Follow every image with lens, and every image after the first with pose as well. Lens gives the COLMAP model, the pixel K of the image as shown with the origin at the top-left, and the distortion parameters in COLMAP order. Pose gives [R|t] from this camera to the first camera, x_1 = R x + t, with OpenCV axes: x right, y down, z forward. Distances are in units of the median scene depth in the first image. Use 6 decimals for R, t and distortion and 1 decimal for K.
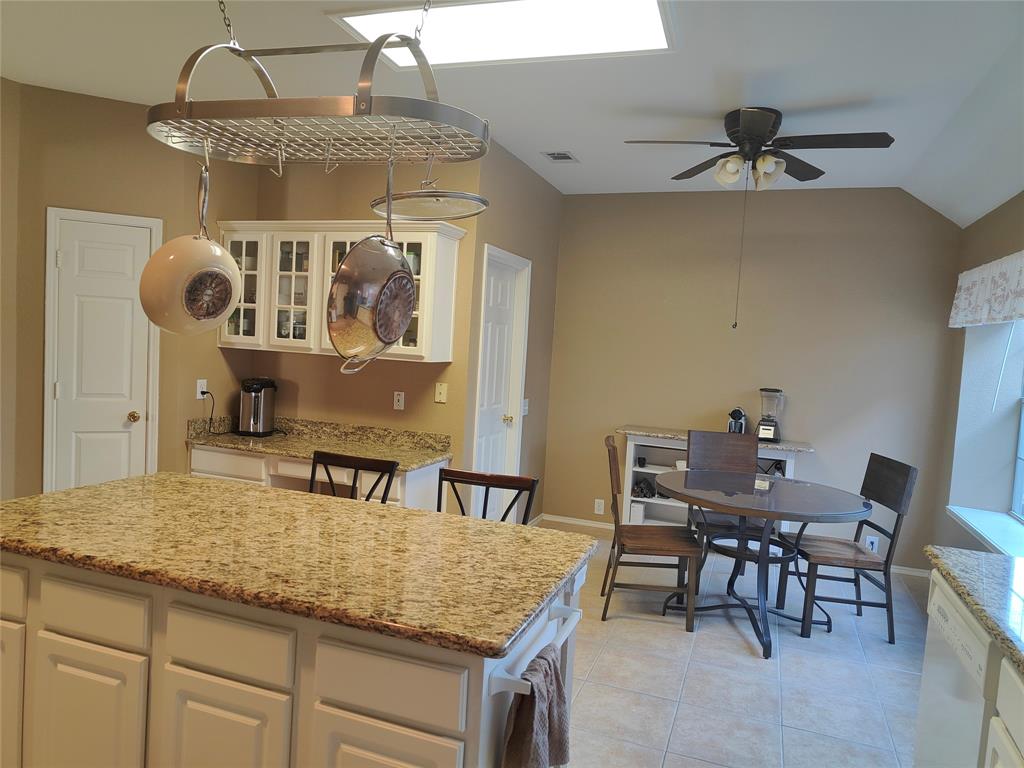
lens RADIAL K [[713.7, 0, 501.6], [0, 713.7, 383.4], [0, 0, 1]] dist [0.018069, -0.015626]
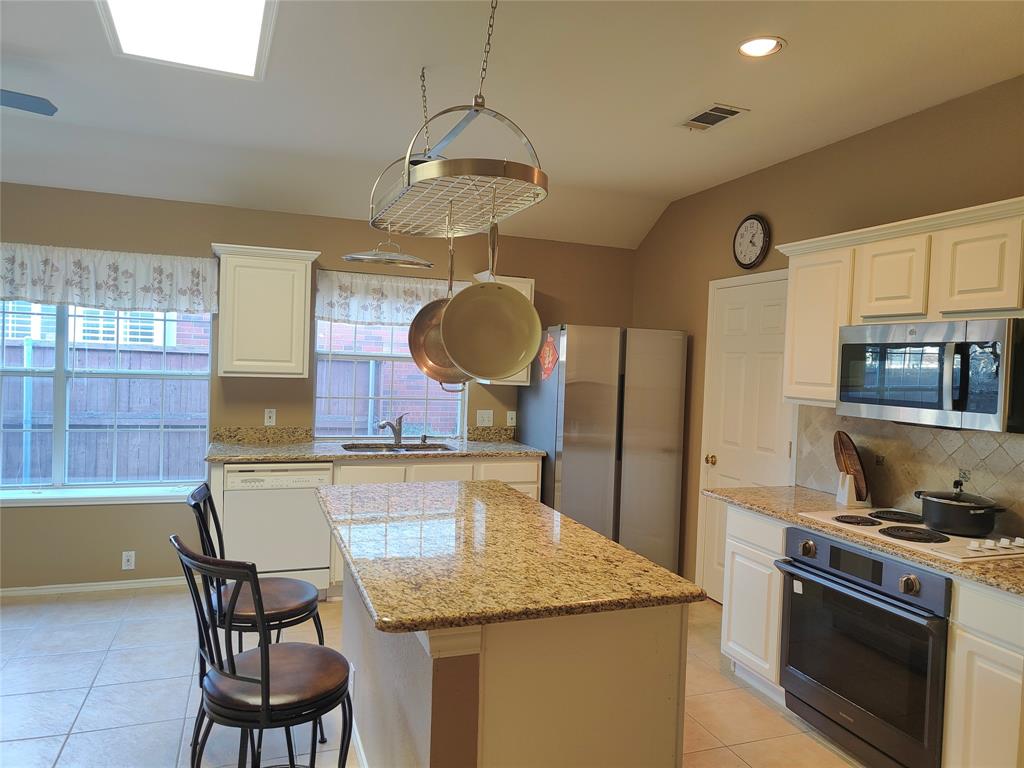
lens RADIAL K [[713.7, 0, 517.0], [0, 713.7, 383.0], [0, 0, 1]] dist [0.018069, -0.015626]
pose [[-0.652665, -0.110803, 0.749501, -0.578555], [-0.031291, 0.992346, 0.119456, -0.088308], [-0.757000, 0.054513, -0.651137, 0.774795]]
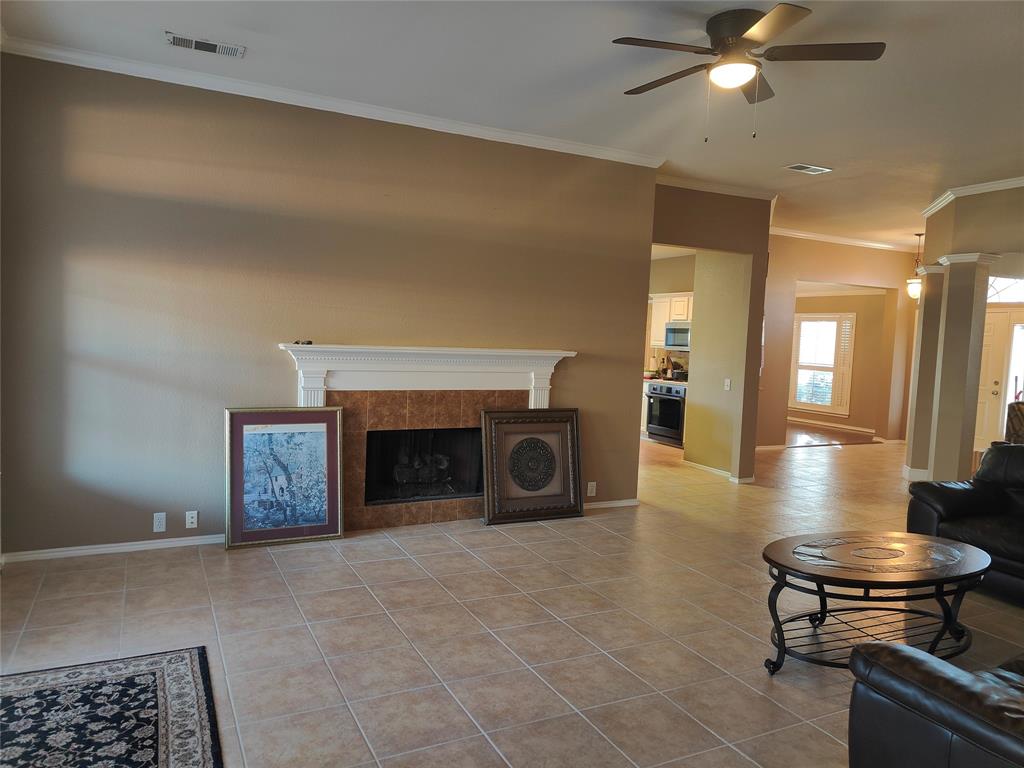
lens RADIAL K [[713.7, 0, 513.5], [0, 713.7, 382.3], [0, 0, 1]] dist [0.018069, -0.015626]
pose [[-0.737601, -0.143037, 0.659913, -1.386818], [-0.046871, 0.985794, 0.161283, -0.221283], [-0.673608, 0.088032, -0.733828, 2.031734]]
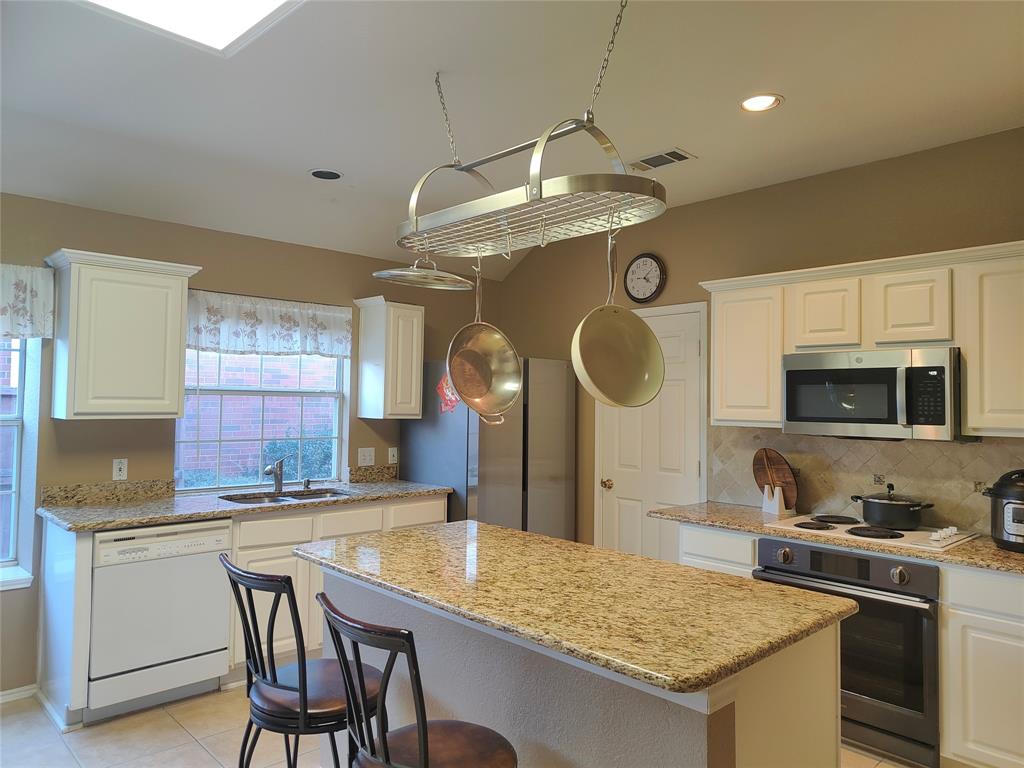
lens RADIAL K [[713.7, 0, 517.7], [0, 713.7, 378.1], [0, 0, 1]] dist [0.018069, -0.015626]
pose [[-0.899037, -0.061516, 0.433529, -0.344029], [-0.044093, 0.997768, 0.050141, -0.071288], [-0.435646, 0.025963, -0.899744, 0.911273]]
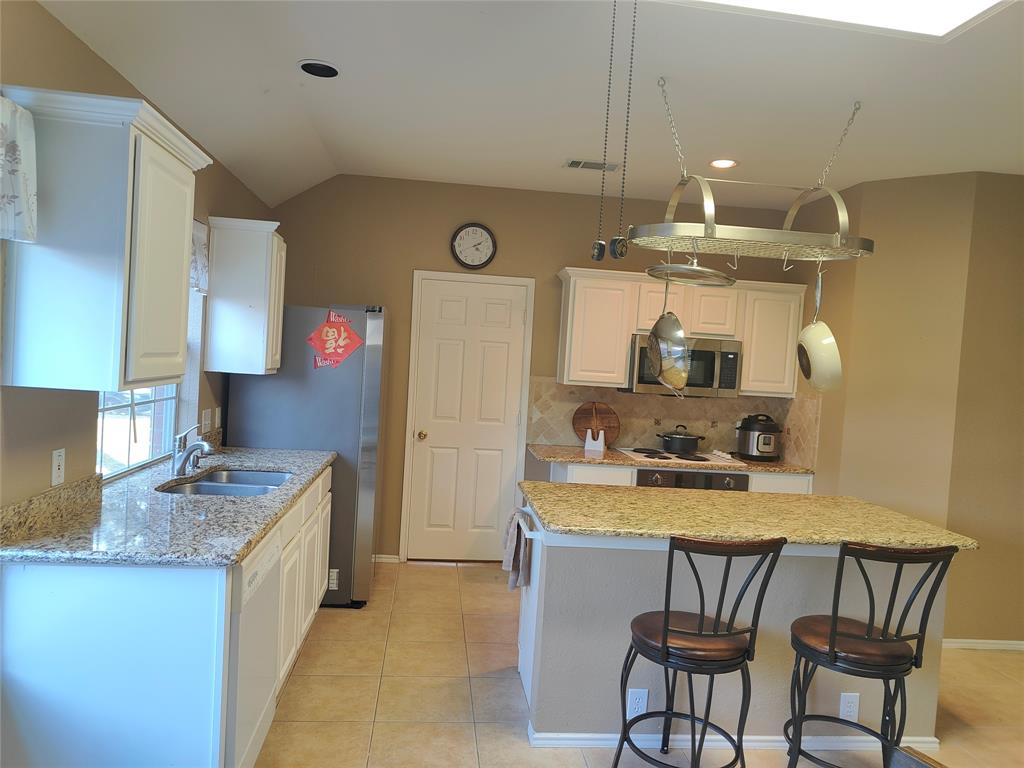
lens RADIAL K [[713.7, 0, 516.2], [0, 713.7, 383.2], [0, 0, 1]] dist [0.018069, -0.015626]
pose [[-0.882080, -0.101501, -0.460035, 0.358608], [-0.147029, 0.987051, 0.064136, -0.041551], [0.447568, 0.124211, -0.885581, 0.947867]]
